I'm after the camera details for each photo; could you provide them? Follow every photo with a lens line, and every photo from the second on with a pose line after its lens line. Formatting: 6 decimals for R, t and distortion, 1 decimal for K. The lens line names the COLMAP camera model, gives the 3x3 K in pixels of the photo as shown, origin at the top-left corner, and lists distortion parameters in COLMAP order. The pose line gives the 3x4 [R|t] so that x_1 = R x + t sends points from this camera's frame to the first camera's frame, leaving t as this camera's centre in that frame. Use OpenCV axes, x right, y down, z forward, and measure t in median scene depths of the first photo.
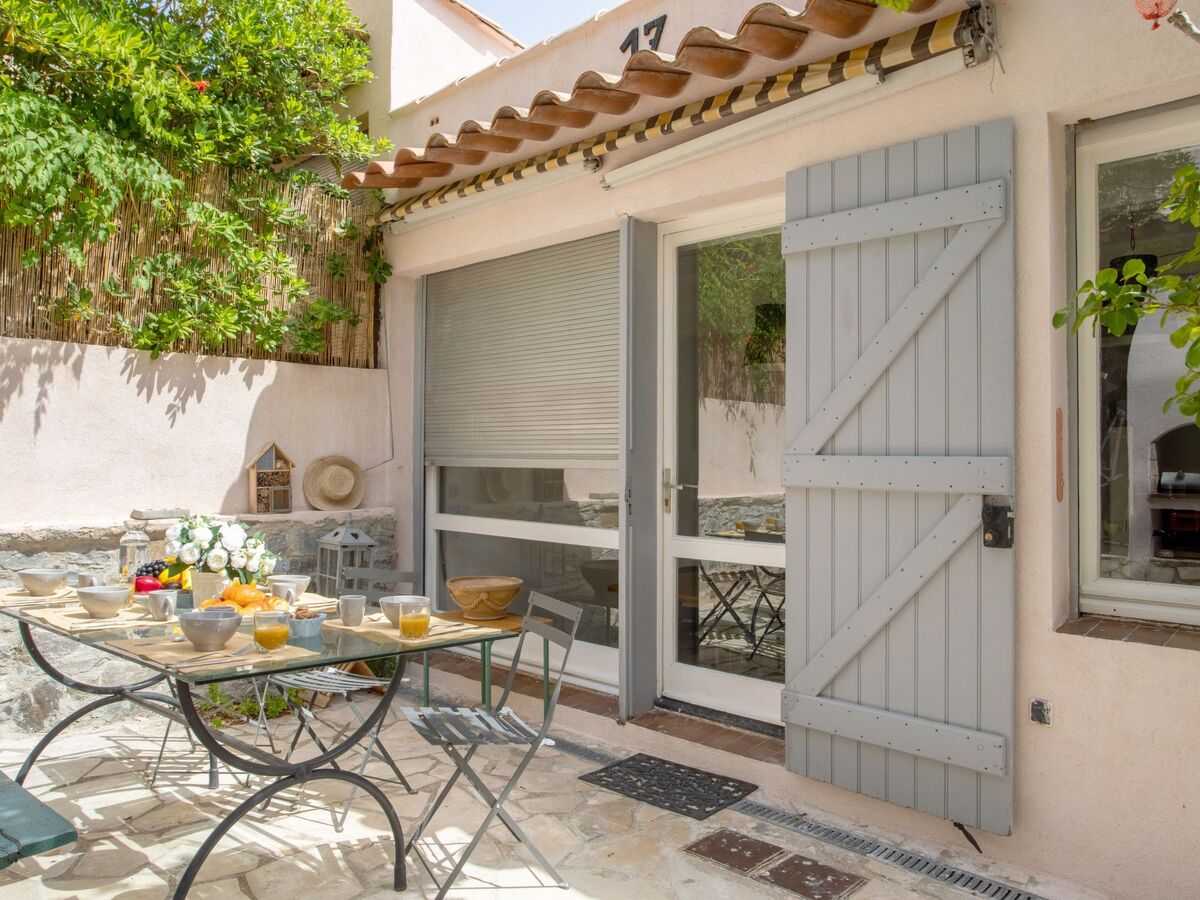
lens RADIAL K [[875.3, 0, 600.0], [0, 875.3, 450.0], [0, 0, 1]] dist [-0.006958, 0.006239]
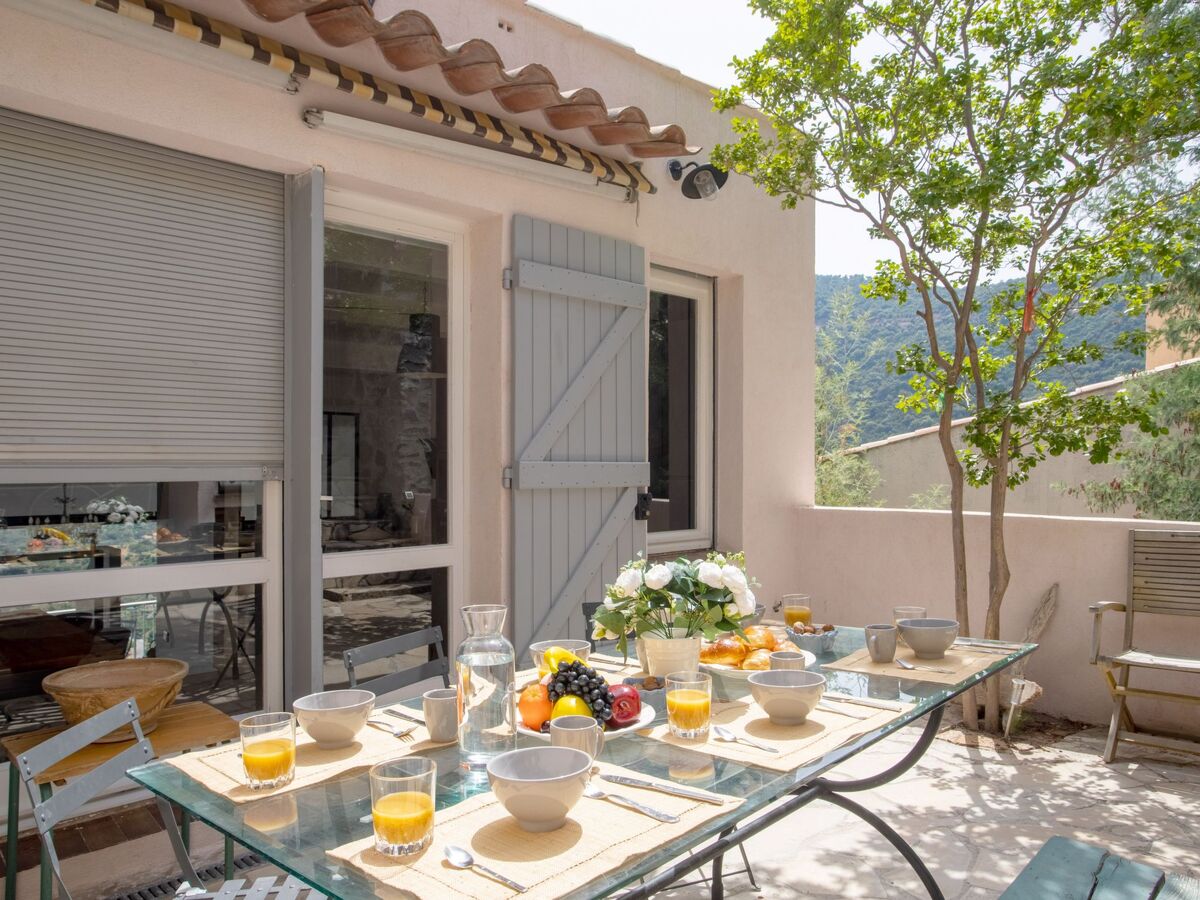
lens RADIAL K [[857.4, 0, 600.0], [0, 857.4, 450.0], [0, 0, 1]] dist [-0.060794, 0.056982]
pose [[0.037183, -0.009456, 0.999264, -0.825882], [-0.020715, 0.999733, 0.010232, -0.021498], [-0.999094, -0.021080, 0.036977, 0.778237]]
